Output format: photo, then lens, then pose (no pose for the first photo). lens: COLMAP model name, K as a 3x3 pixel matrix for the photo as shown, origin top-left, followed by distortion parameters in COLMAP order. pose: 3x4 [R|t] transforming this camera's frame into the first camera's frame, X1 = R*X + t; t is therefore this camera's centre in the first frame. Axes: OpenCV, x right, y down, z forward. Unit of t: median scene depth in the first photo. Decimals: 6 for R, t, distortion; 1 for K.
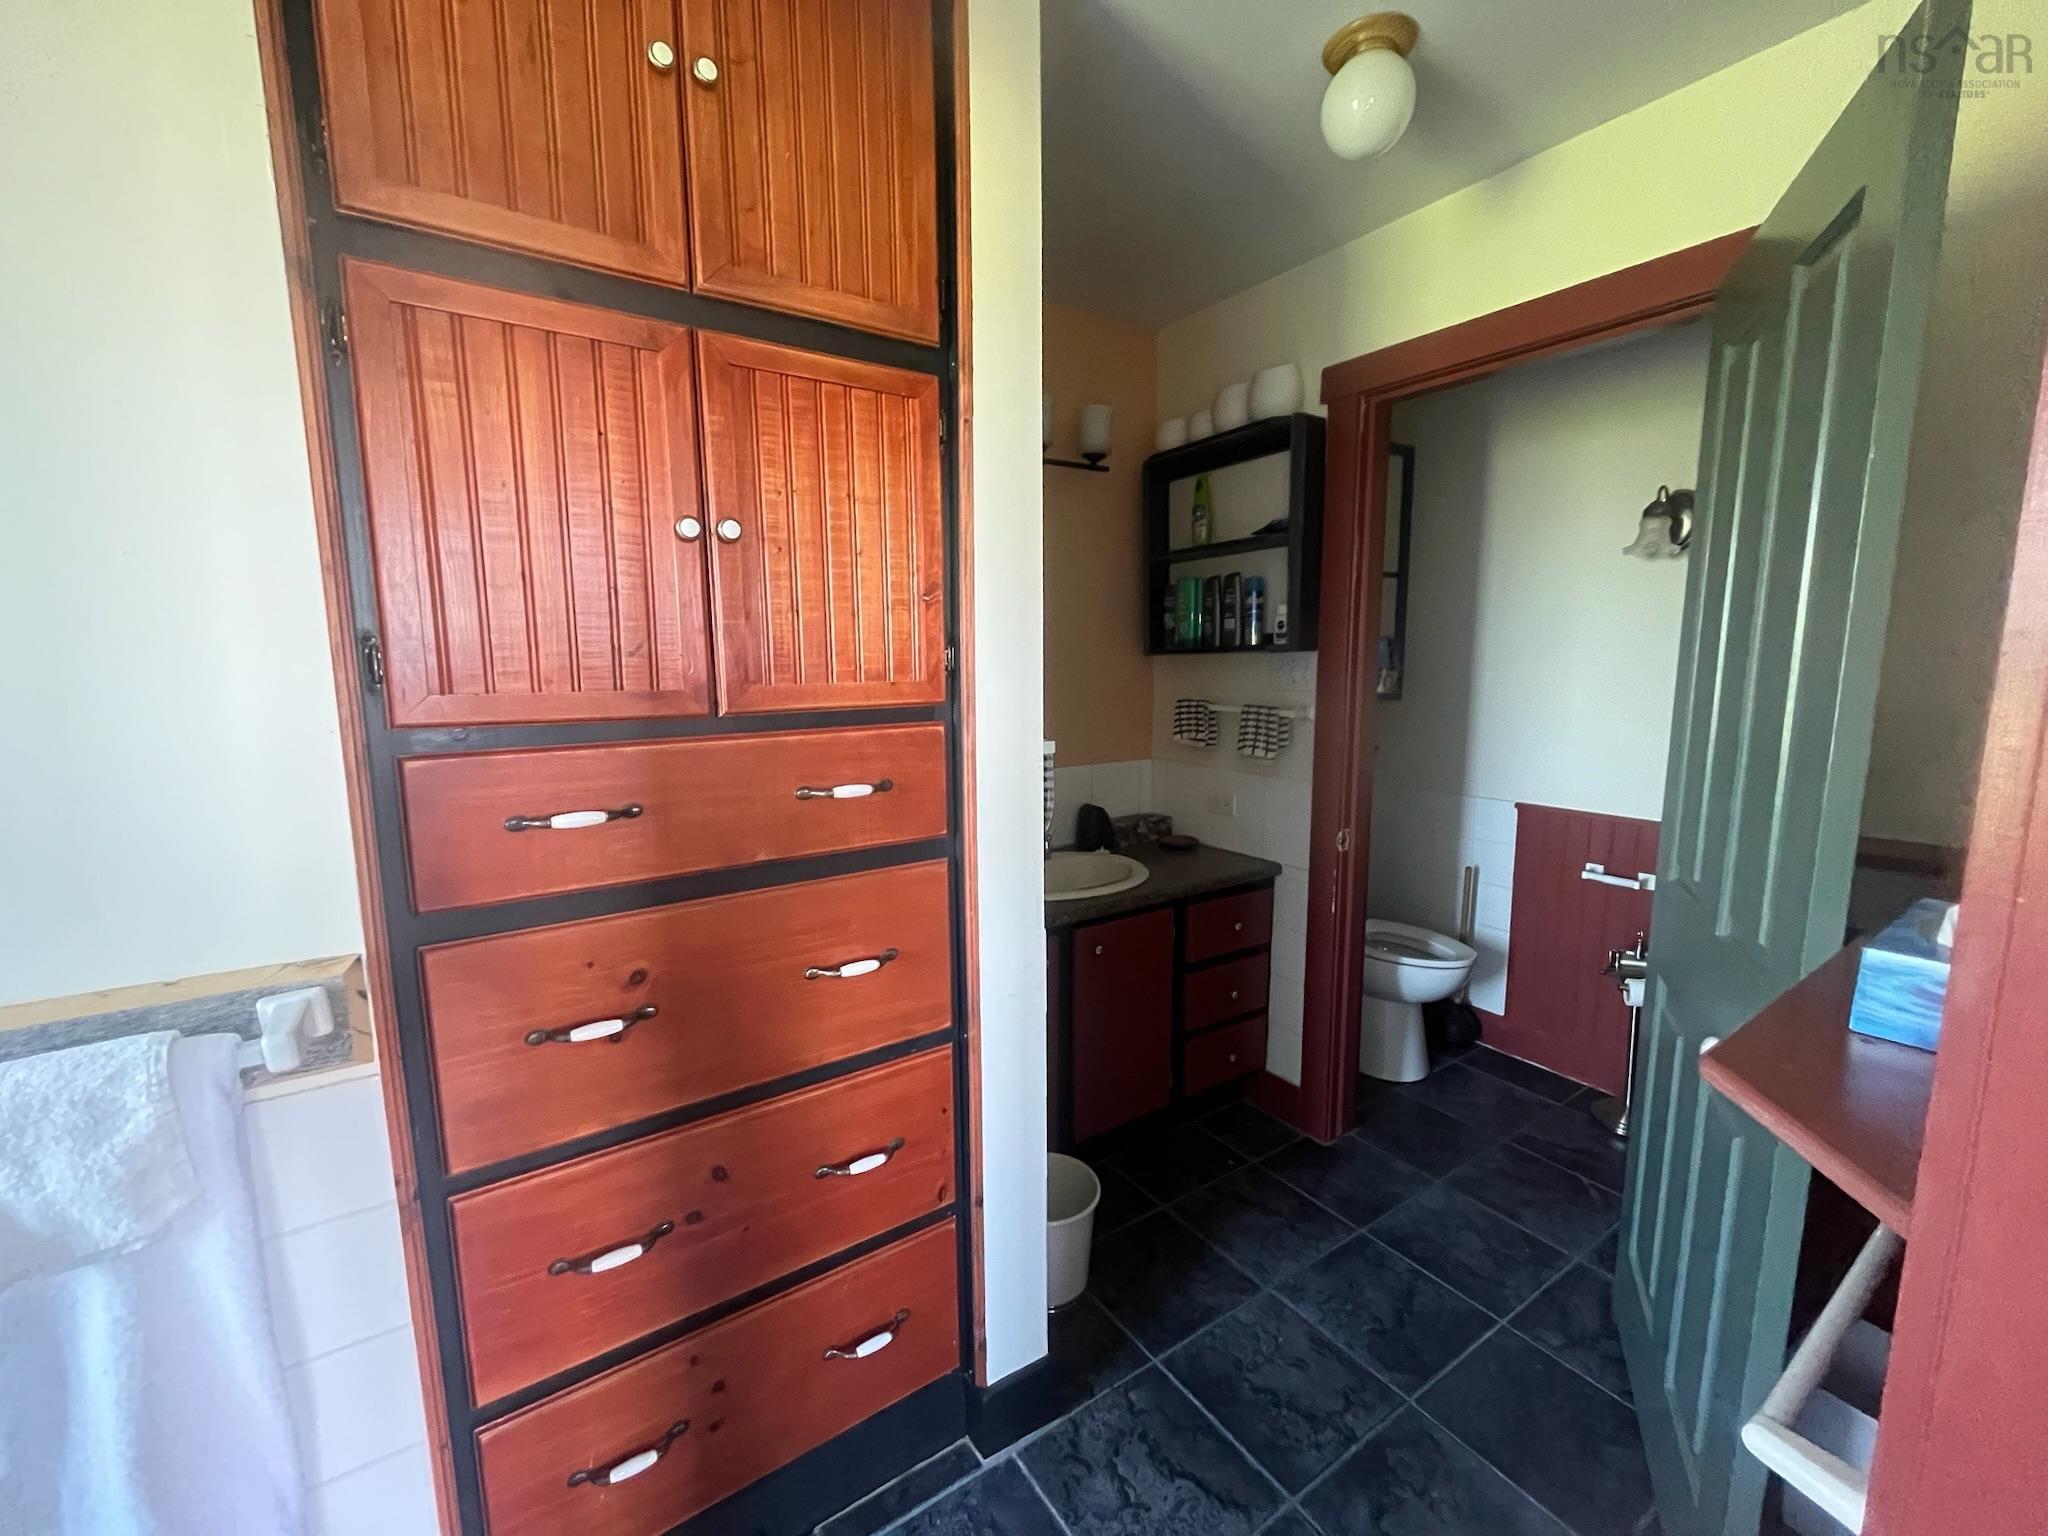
lens RADIAL K [[824.8, 0, 1027.5], [0, 824.8, 766.8], [0, 0, 1]] dist [-0.002179, 0.000596]
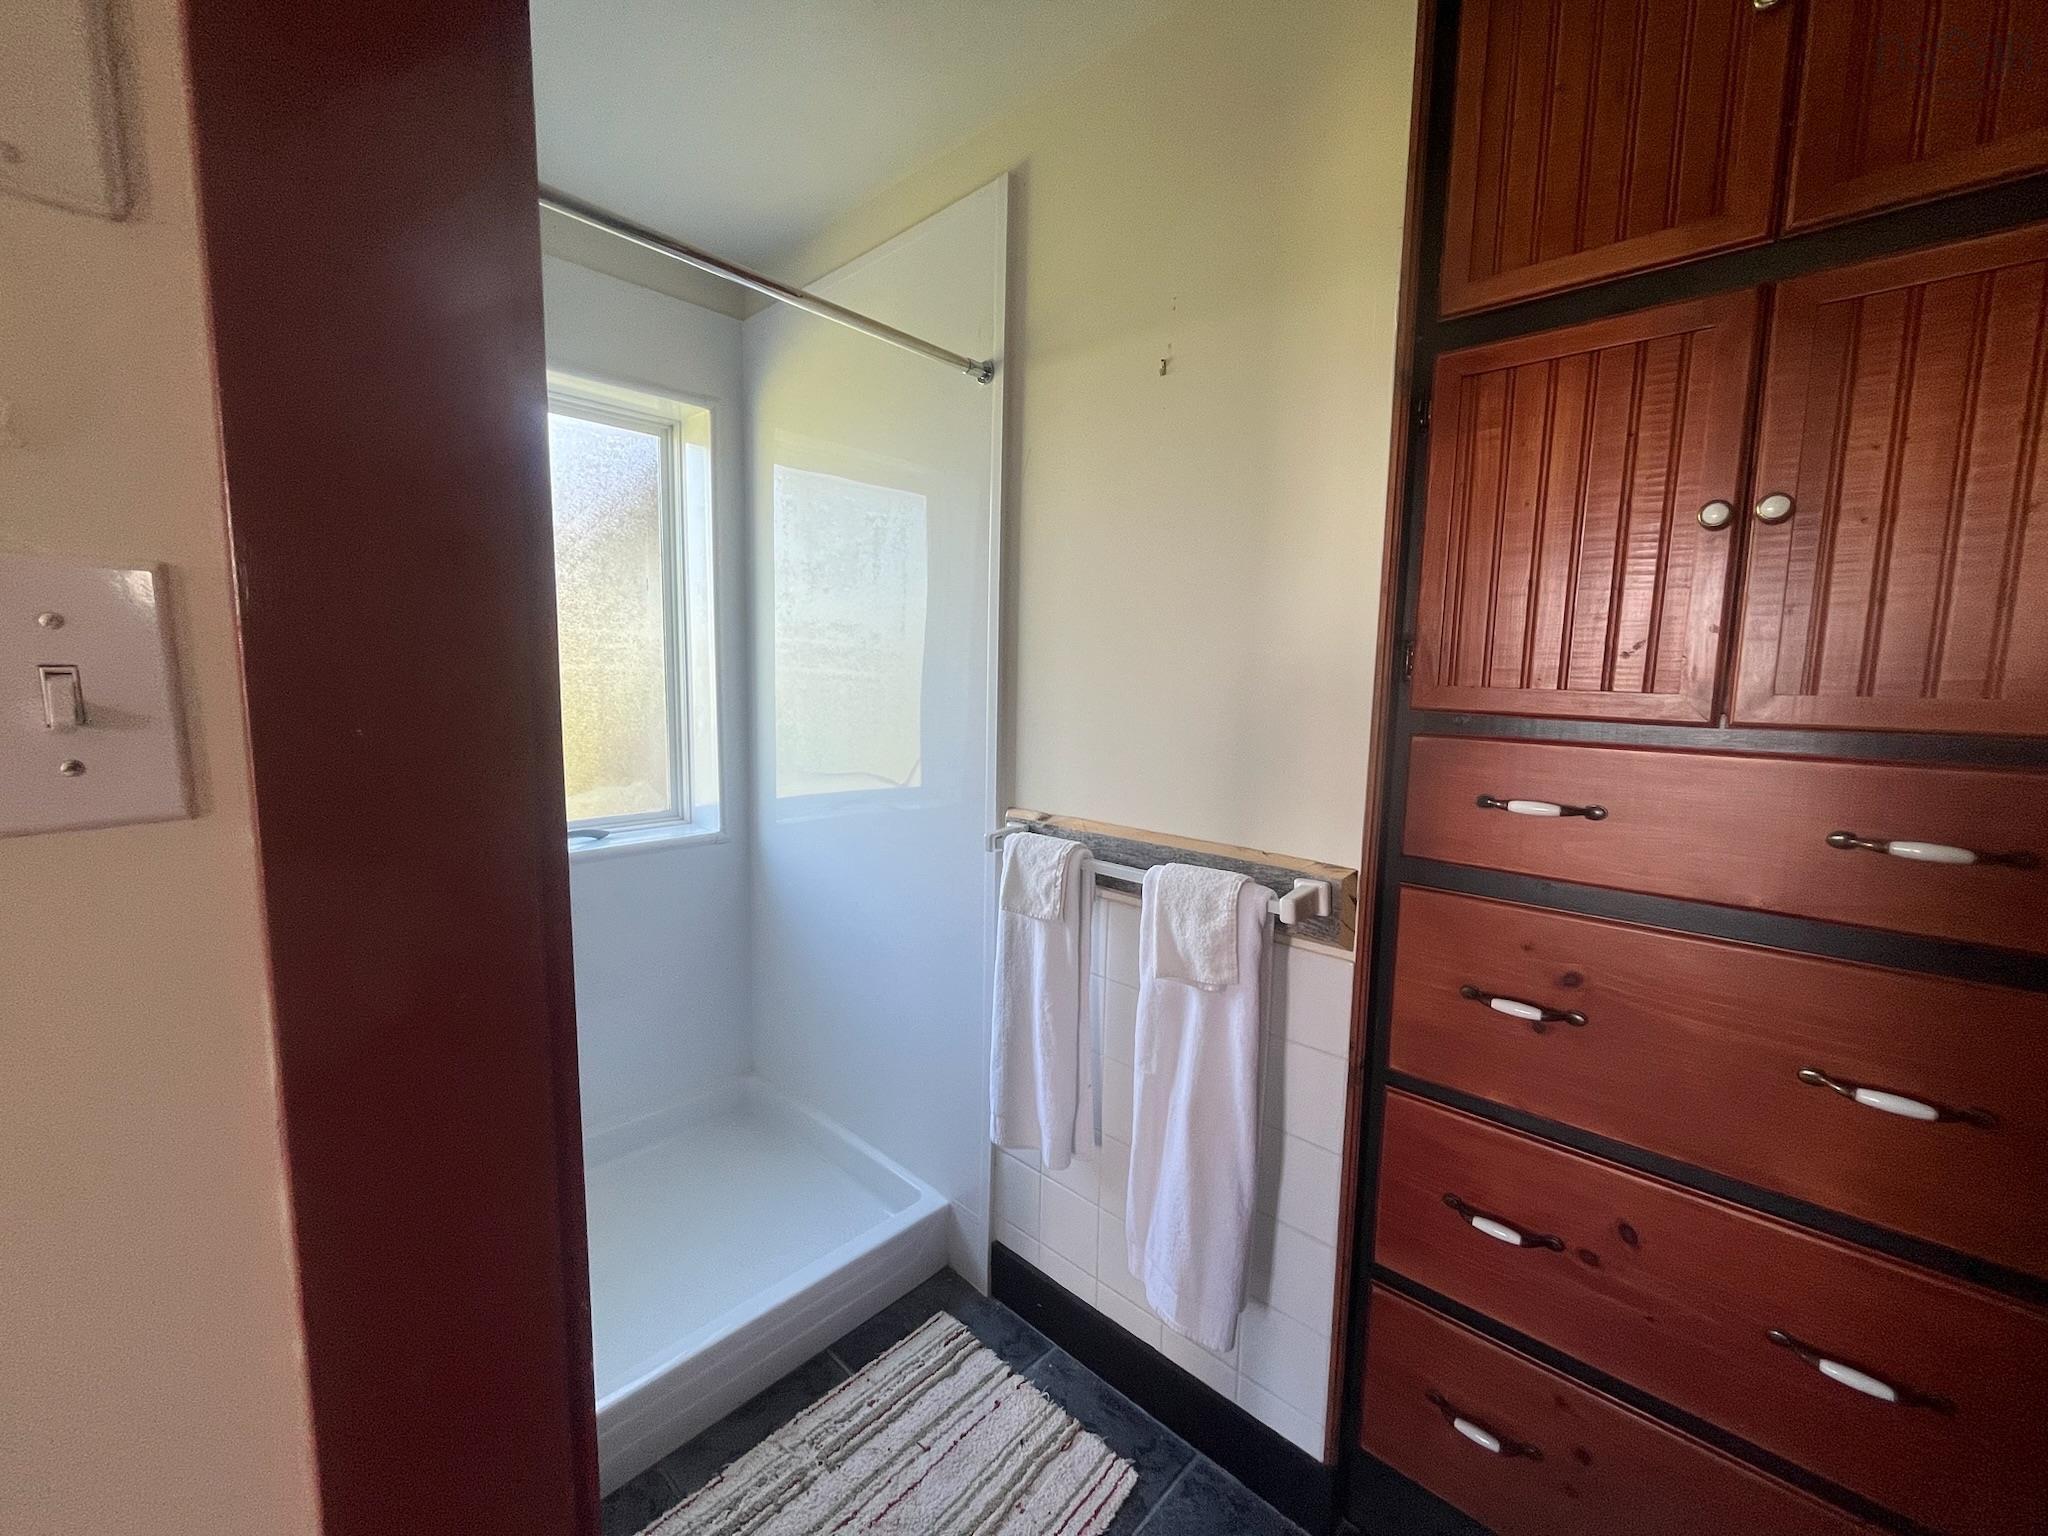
lens RADIAL K [[824.8, 0, 1026.9], [0, 824.8, 759.3], [0, 0, 1]] dist [-0.002179, 0.000596]
pose [[0.232129, 0.120858, -0.965147, 0.332380], [-0.155068, 0.984158, 0.085943, 0.011860], [0.960245, 0.129714, 0.247193, 0.101127]]
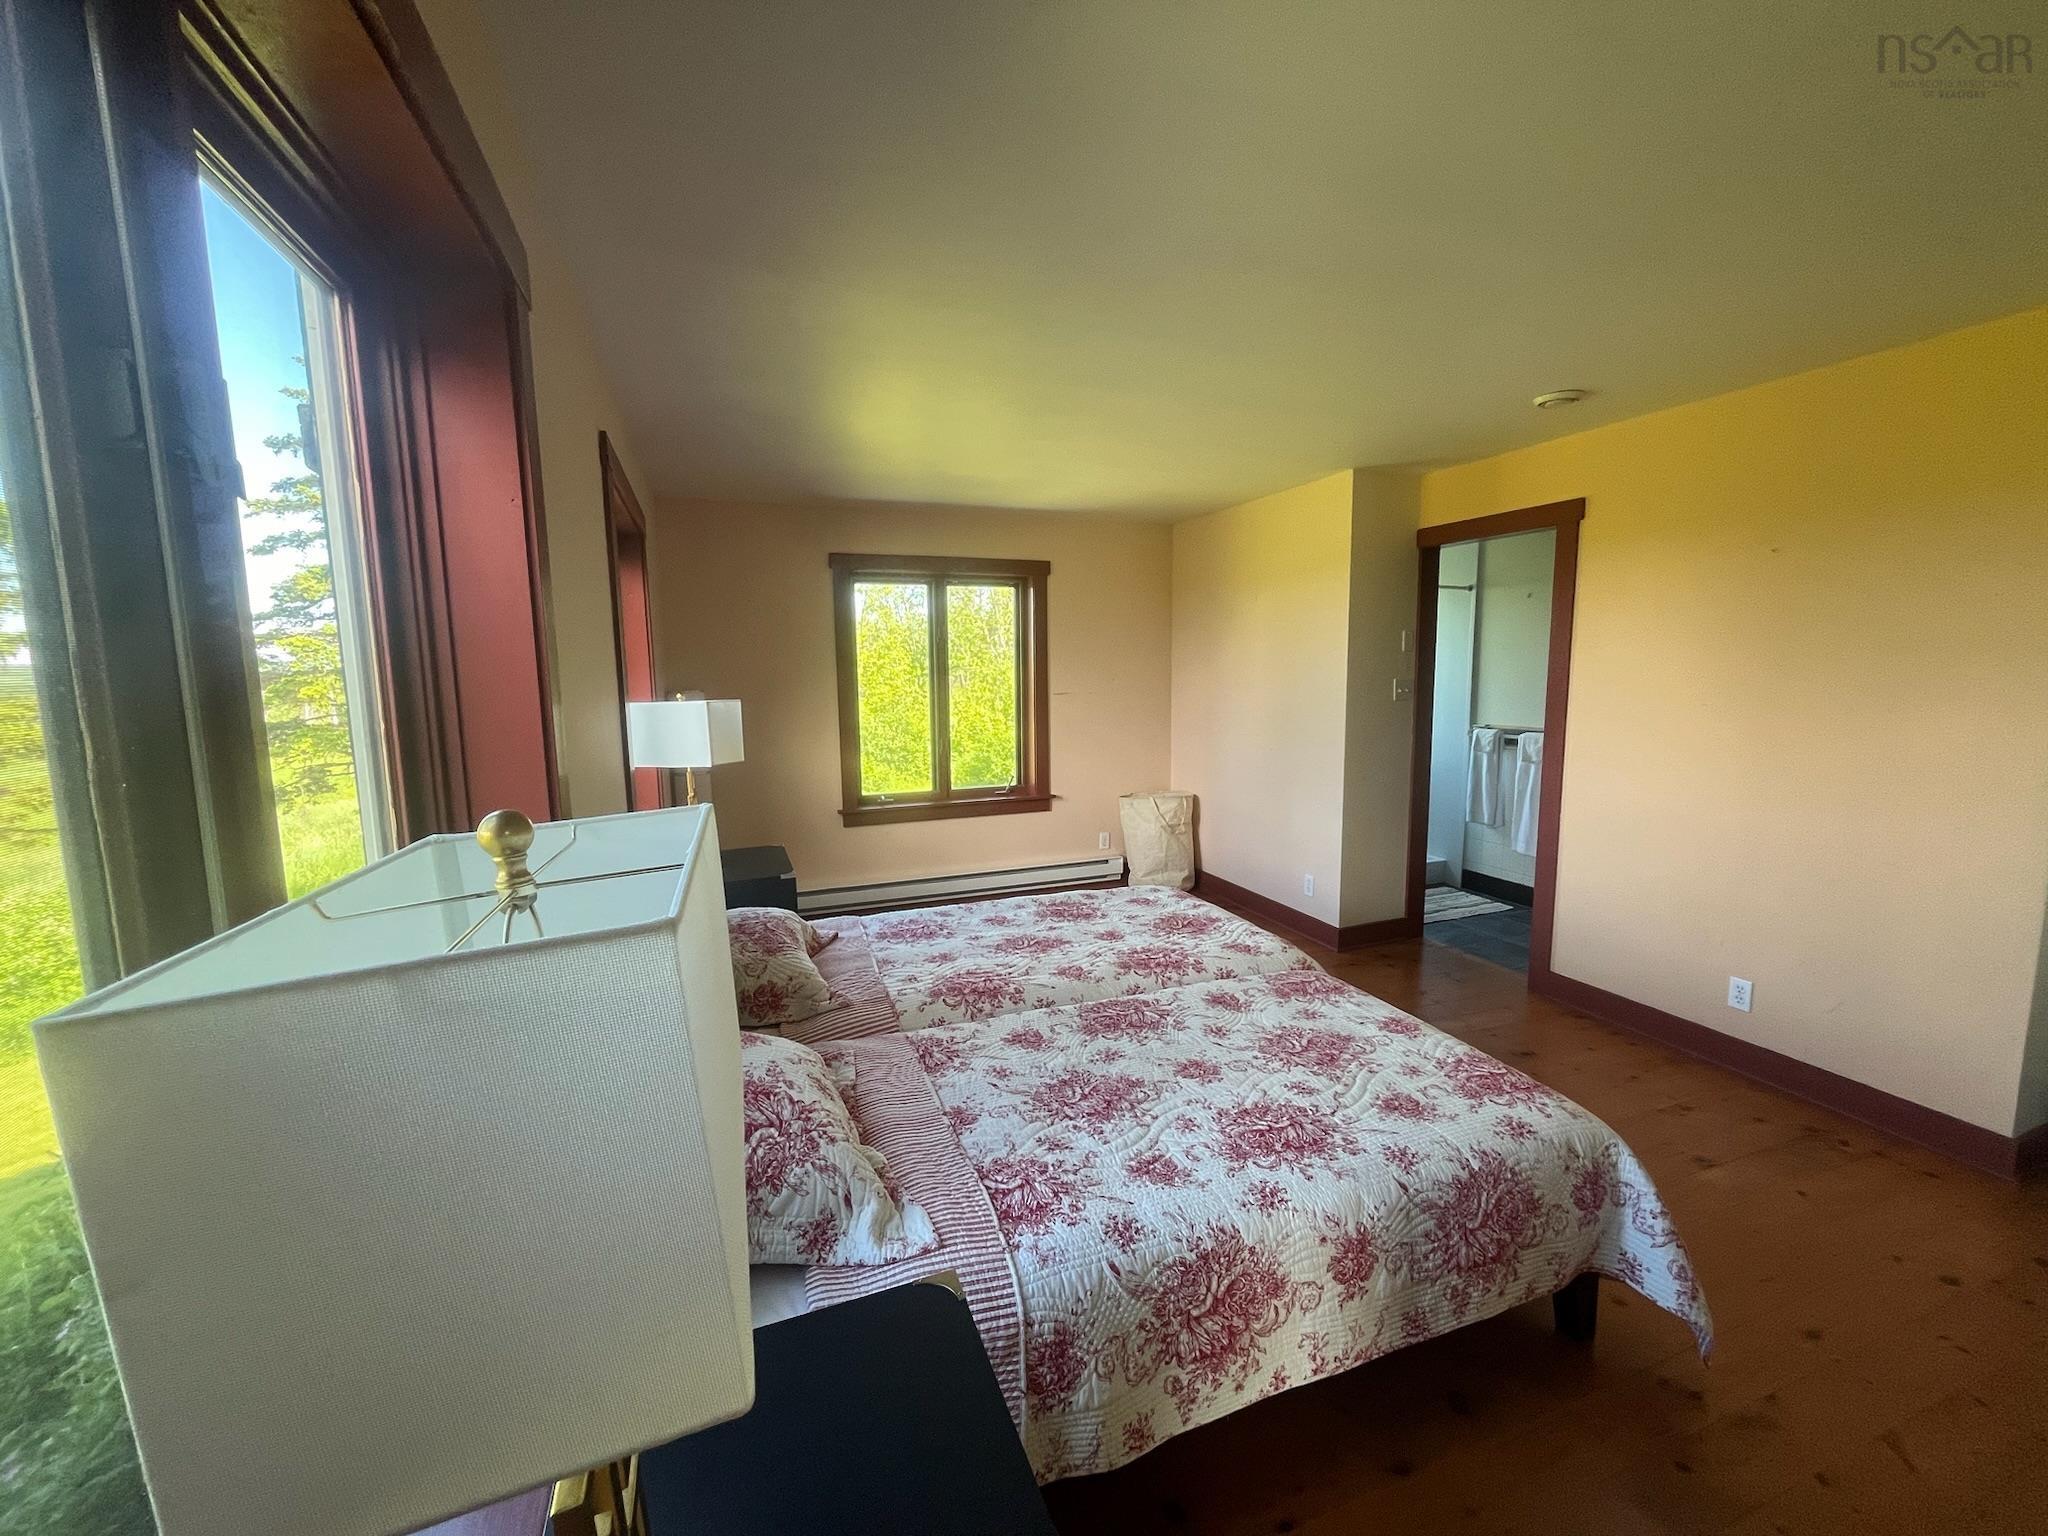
lens RADIAL K [[824.8, 0, 1028.7], [0, 824.8, 777.8], [0, 0, 1]] dist [-0.002179, 0.000596]
pose [[-0.218271, 0.125124, -0.967834, 4.708015], [-0.126165, 0.979805, 0.155125, 0.134041], [0.967699, 0.155966, -0.198076, -1.232047]]
